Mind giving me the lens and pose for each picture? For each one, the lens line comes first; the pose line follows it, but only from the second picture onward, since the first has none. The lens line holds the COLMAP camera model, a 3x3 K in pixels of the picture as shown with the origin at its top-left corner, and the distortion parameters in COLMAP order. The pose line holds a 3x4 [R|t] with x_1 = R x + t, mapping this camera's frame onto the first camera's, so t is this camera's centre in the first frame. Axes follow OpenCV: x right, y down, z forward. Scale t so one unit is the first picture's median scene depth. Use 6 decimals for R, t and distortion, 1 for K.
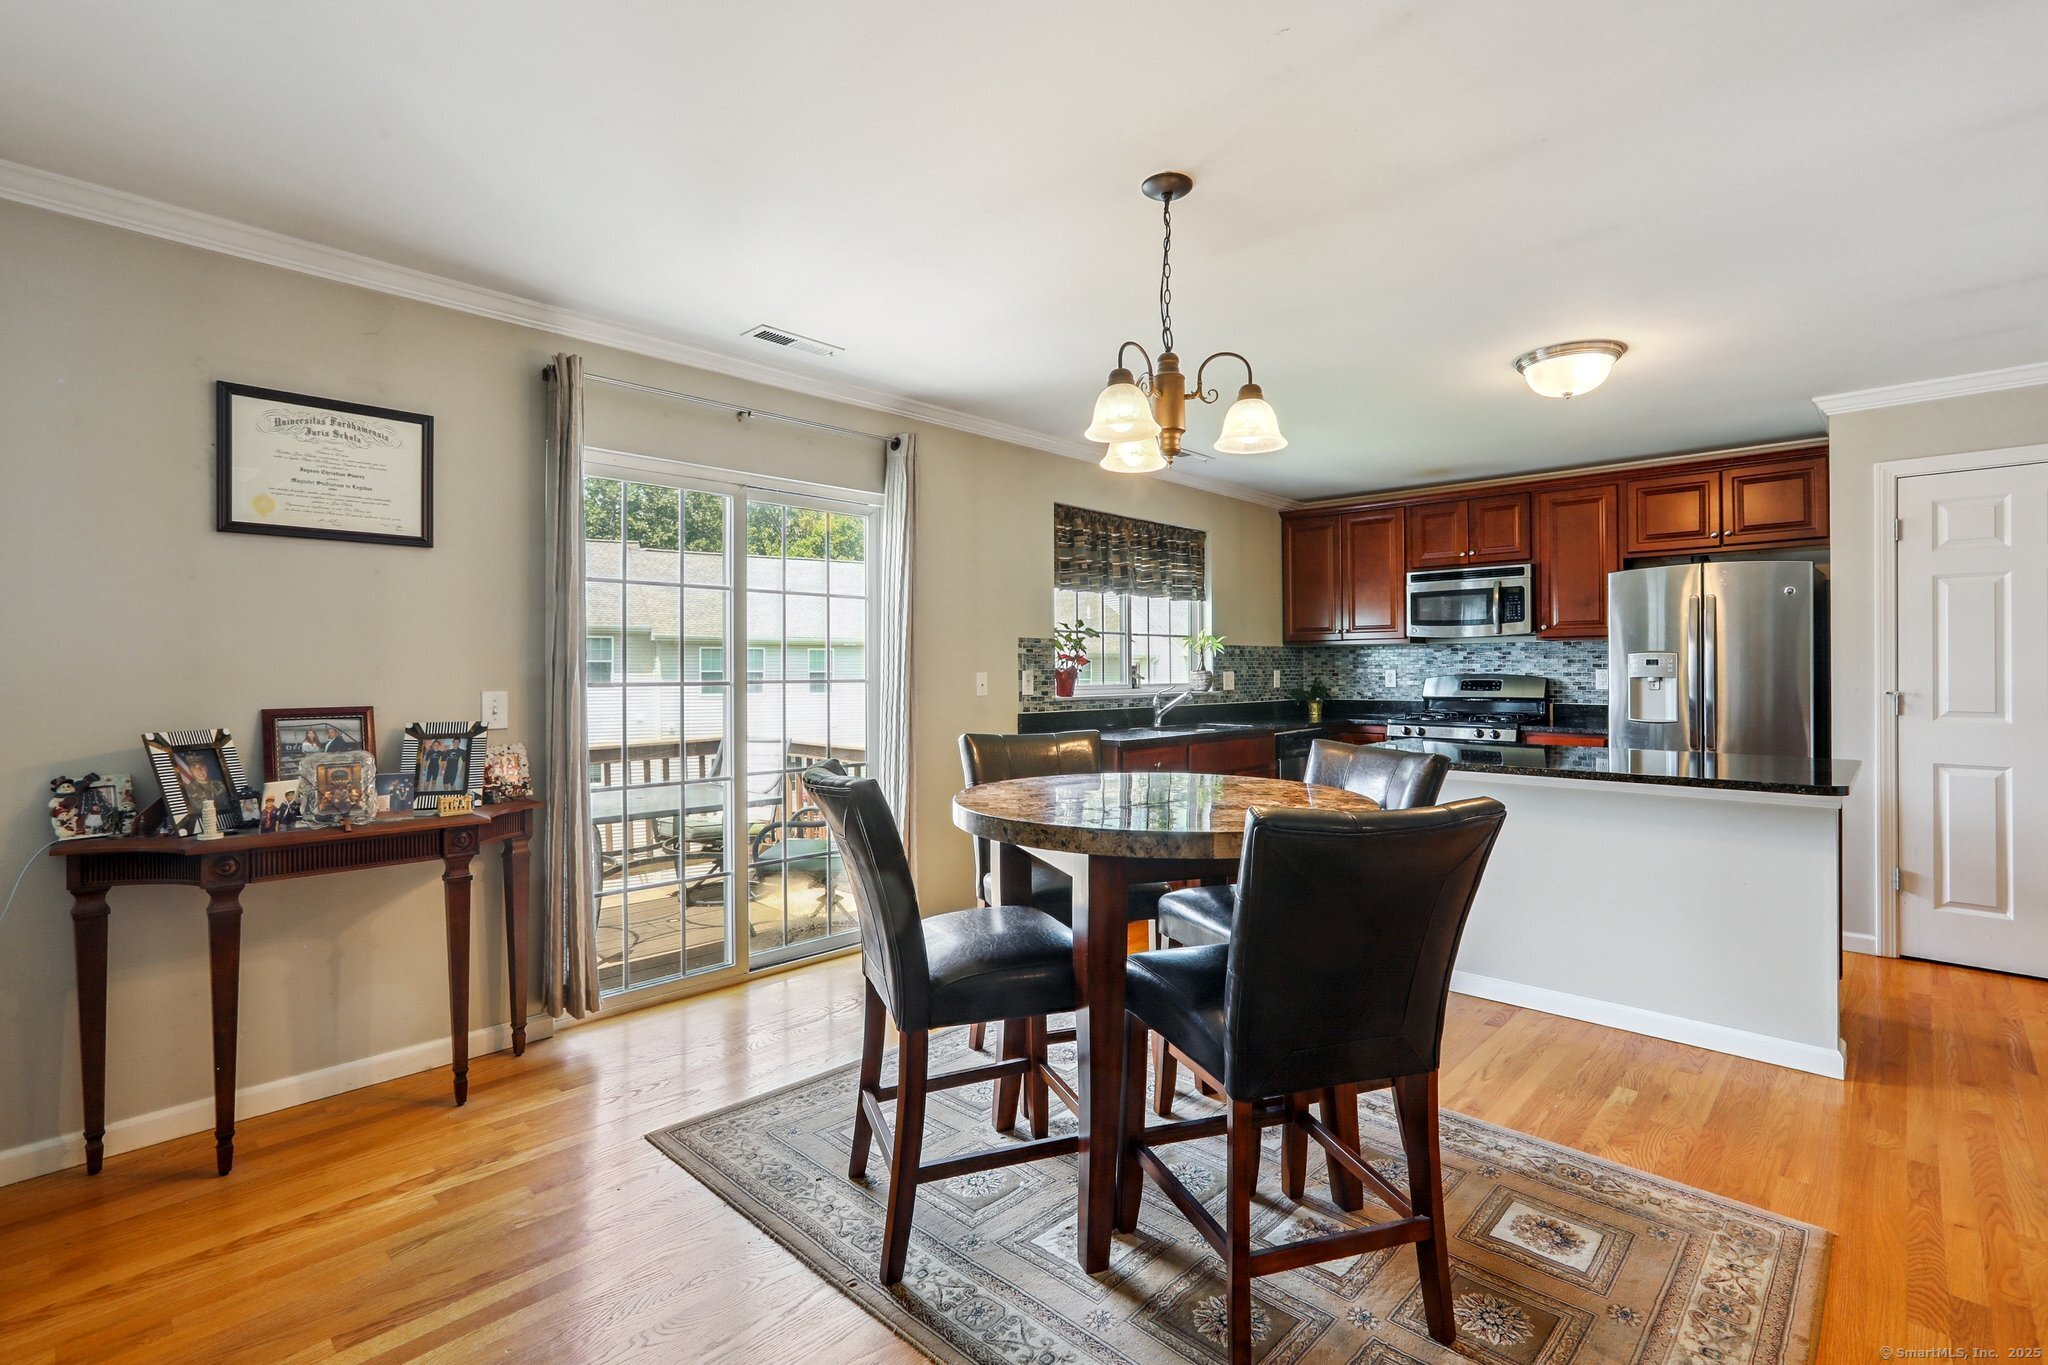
lens RADIAL K [[936.7, 0, 1026.0], [0, 936.7, 660.6], [0, 0, 1]] dist [-0.045244, 0.012024]
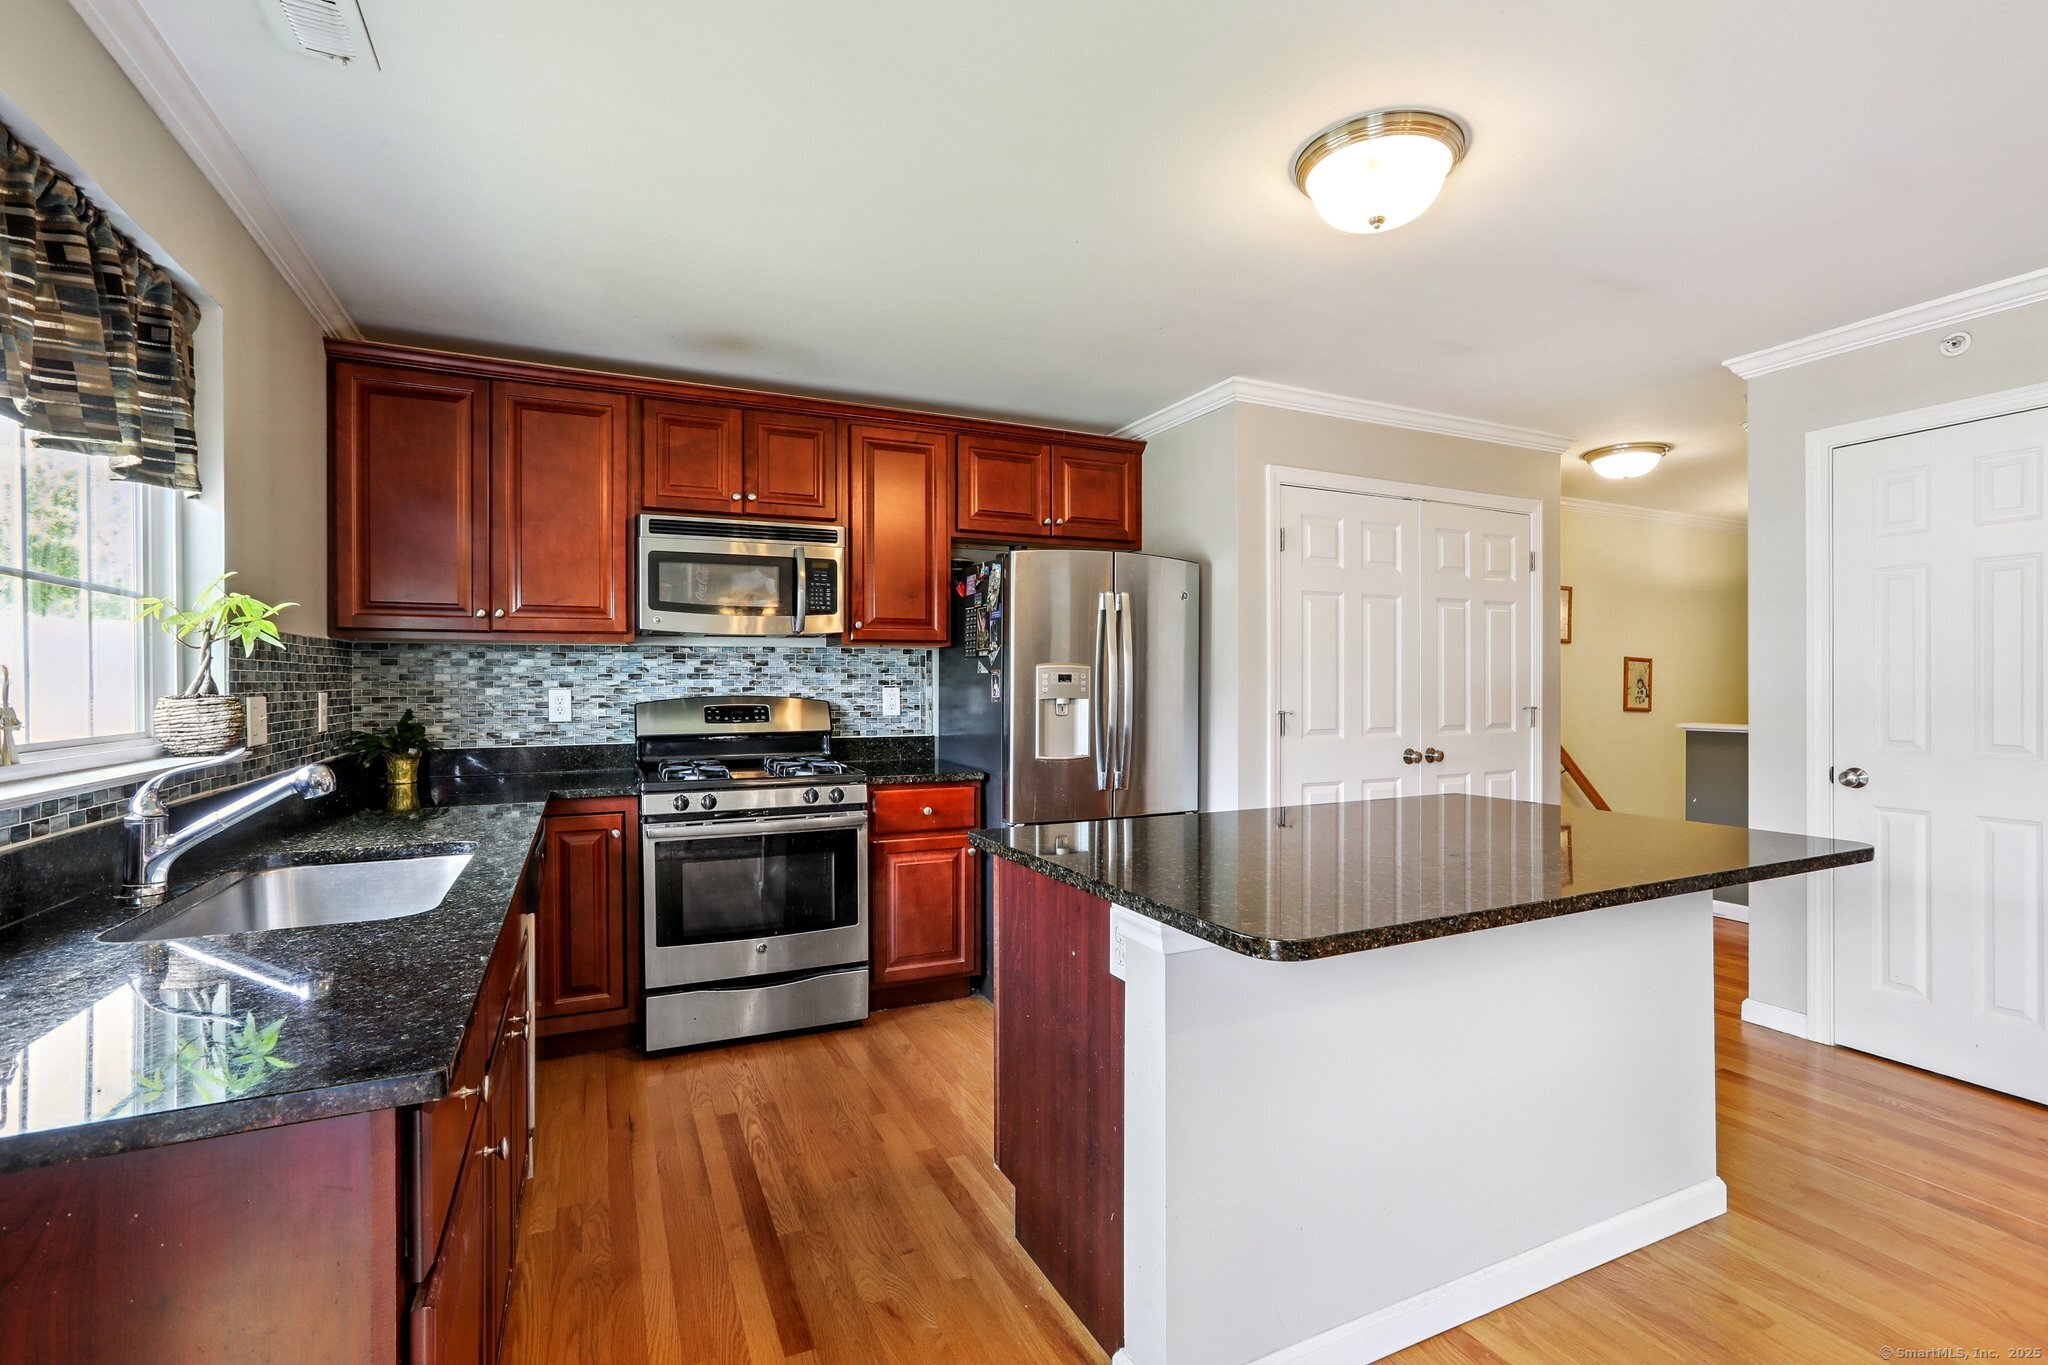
lens RADIAL K [[932.3, 0, 1024.0], [0, 932.3, 682.5], [0, 0, 1]] dist [0.000475, 0.000123]
pose [[0.364873, 0.001682, 0.931056, -0.024317], [-0.006018, 0.999982, 0.000552, 0.004374], [-0.931038, -0.005804, 0.364876, 0.654342]]
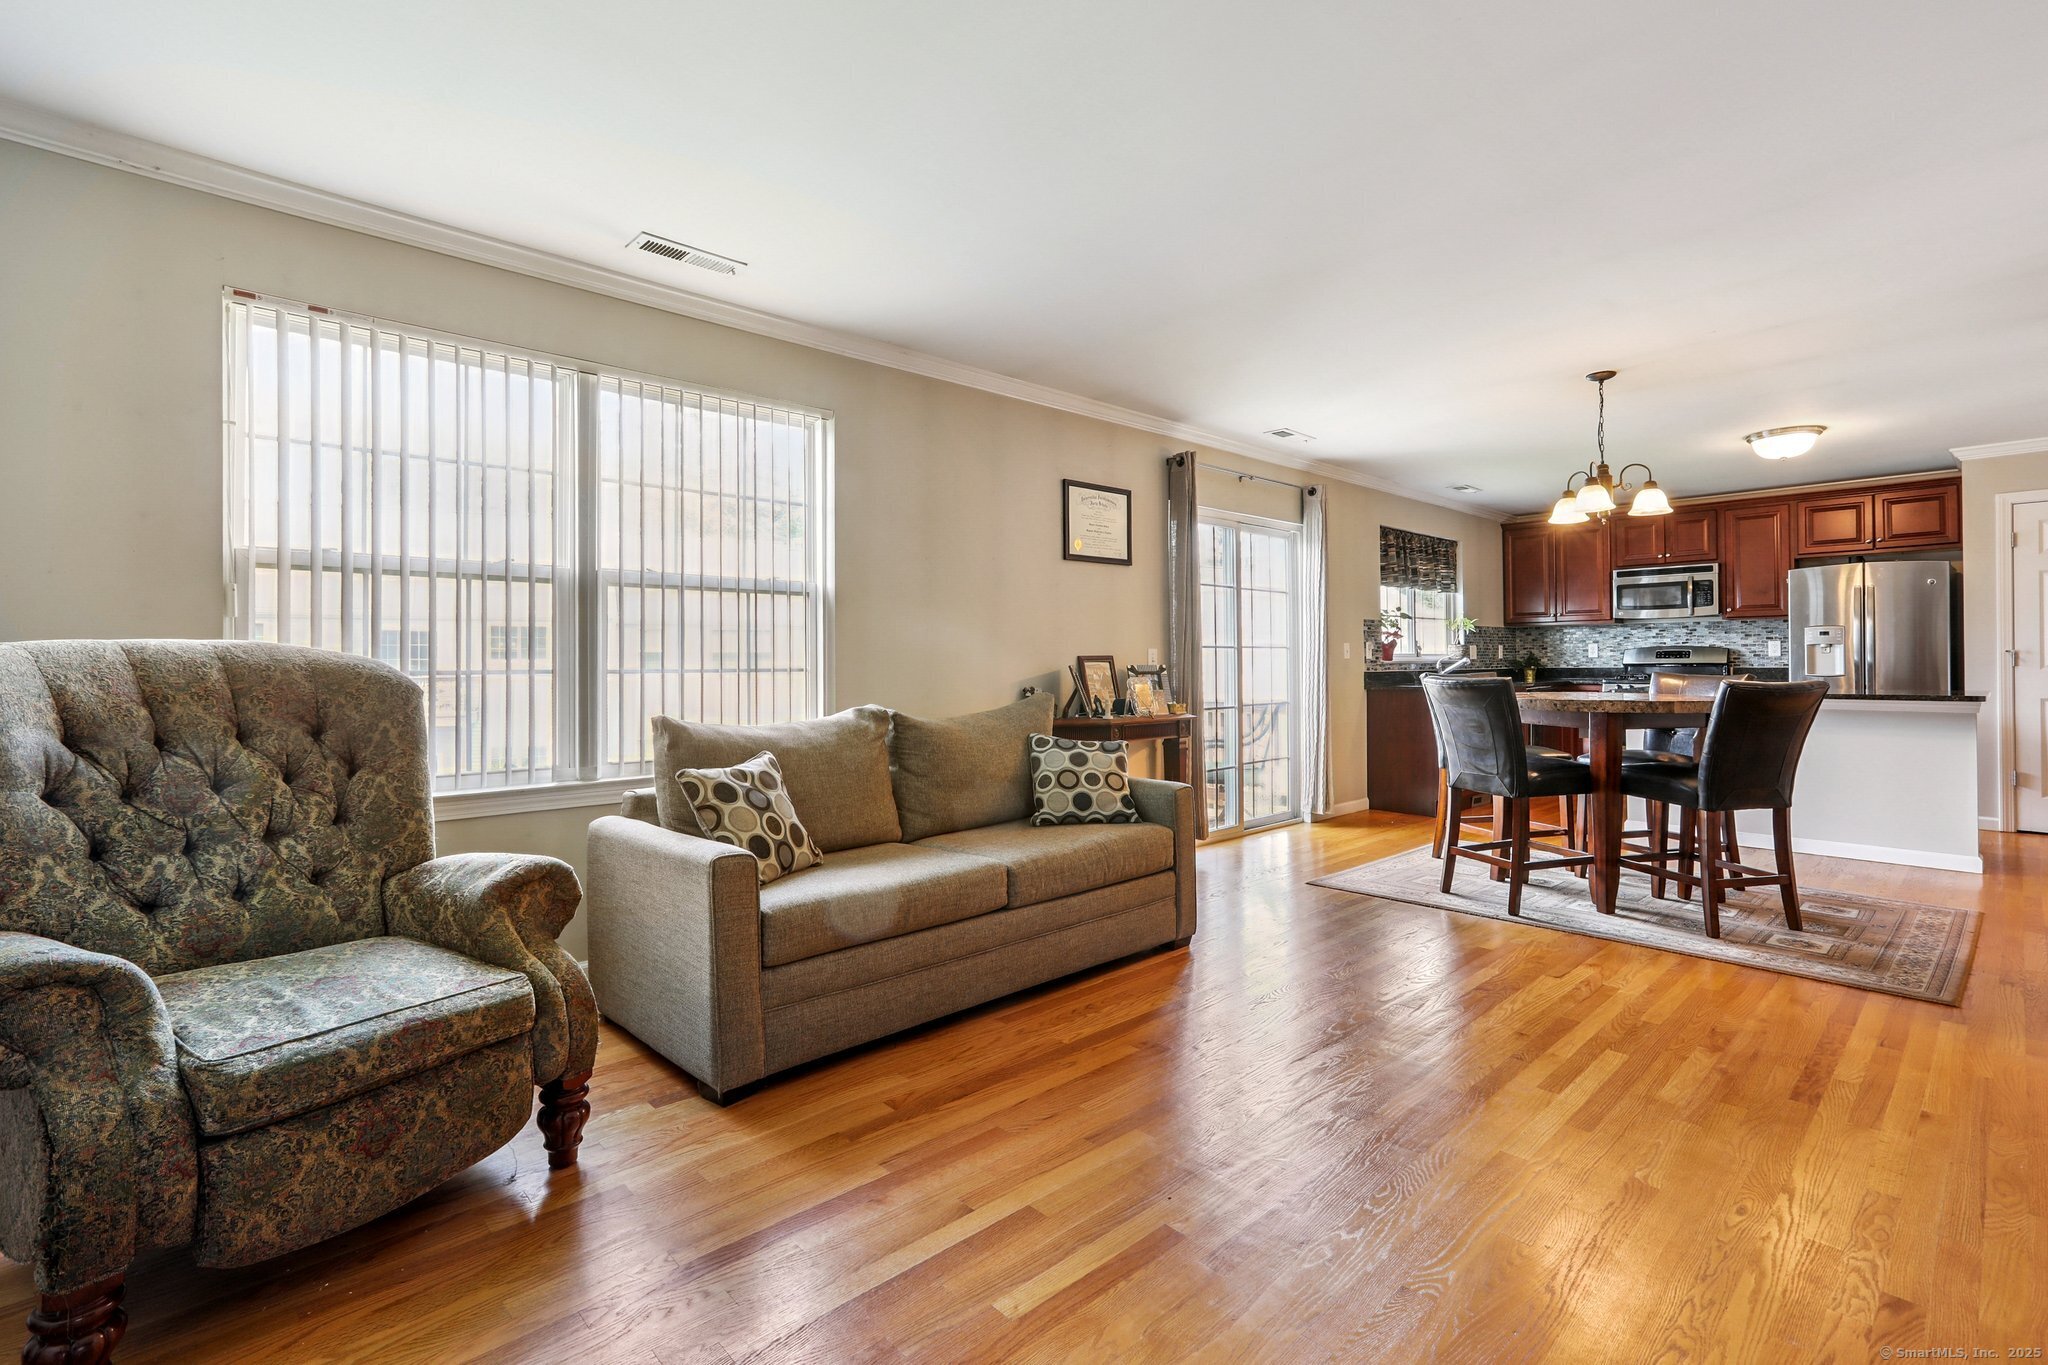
lens RADIAL K [[946.0, 0, 1030.6], [0, 946.0, 652.9], [0, 0, 1]] dist [-0.001637, 0.000058]
pose [[0.999209, -0.005717, -0.039362, -0.413852], [0.005690, 0.999983, -0.000814, 0.022535], [0.039366, 0.000589, 0.999225, -0.428961]]
